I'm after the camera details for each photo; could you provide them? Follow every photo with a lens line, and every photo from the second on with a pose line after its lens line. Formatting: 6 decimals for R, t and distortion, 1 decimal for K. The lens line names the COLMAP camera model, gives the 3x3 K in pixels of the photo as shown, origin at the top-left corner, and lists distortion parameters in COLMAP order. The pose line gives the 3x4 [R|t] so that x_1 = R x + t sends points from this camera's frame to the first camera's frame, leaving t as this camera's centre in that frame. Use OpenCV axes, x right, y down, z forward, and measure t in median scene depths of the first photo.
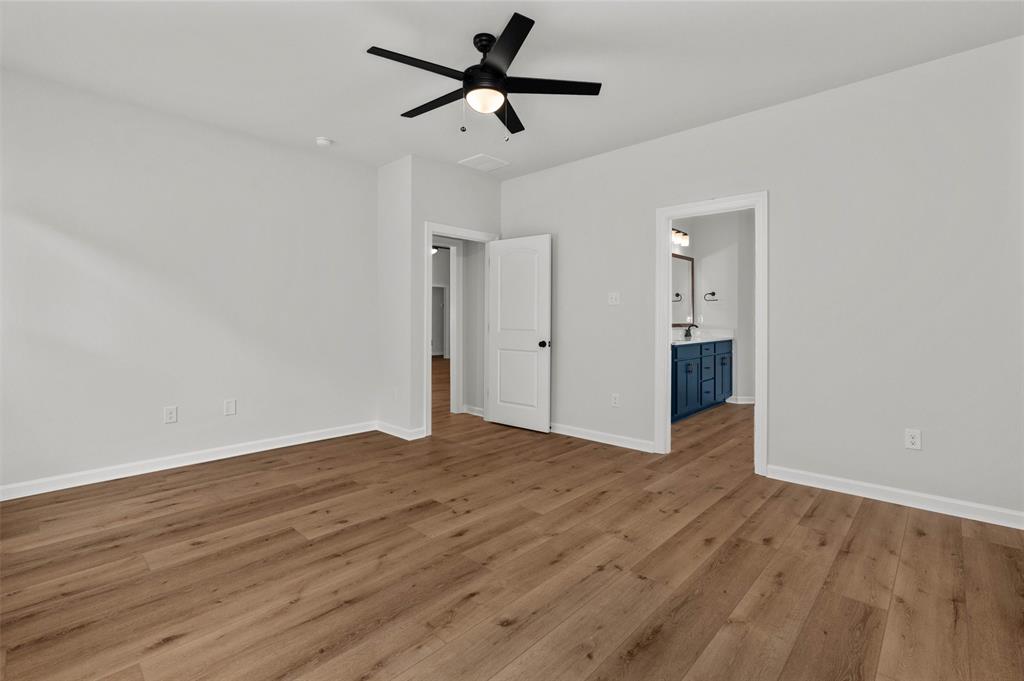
lens RADIAL K [[475.6, 0, 521.1], [0, 475.6, 330.6], [0, 0, 1]] dist [-0.003450, 0.000216]
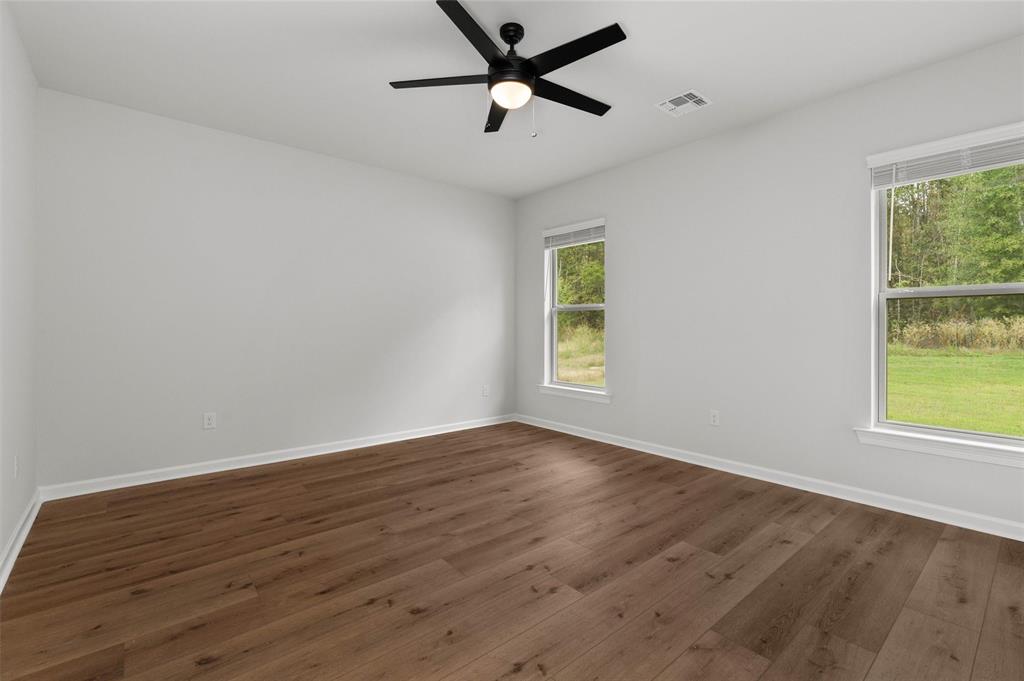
lens RADIAL K [[475.6, 0, 521.1], [0, 475.6, 330.6], [0, 0, 1]] dist [-0.003450, 0.000216]
pose [[-0.994018, -0.002611, 0.109182, -0.188864], [0.000787, 0.999517, 0.031061, -0.044163], [-0.109210, 0.030961, -0.993536, 1.839775]]
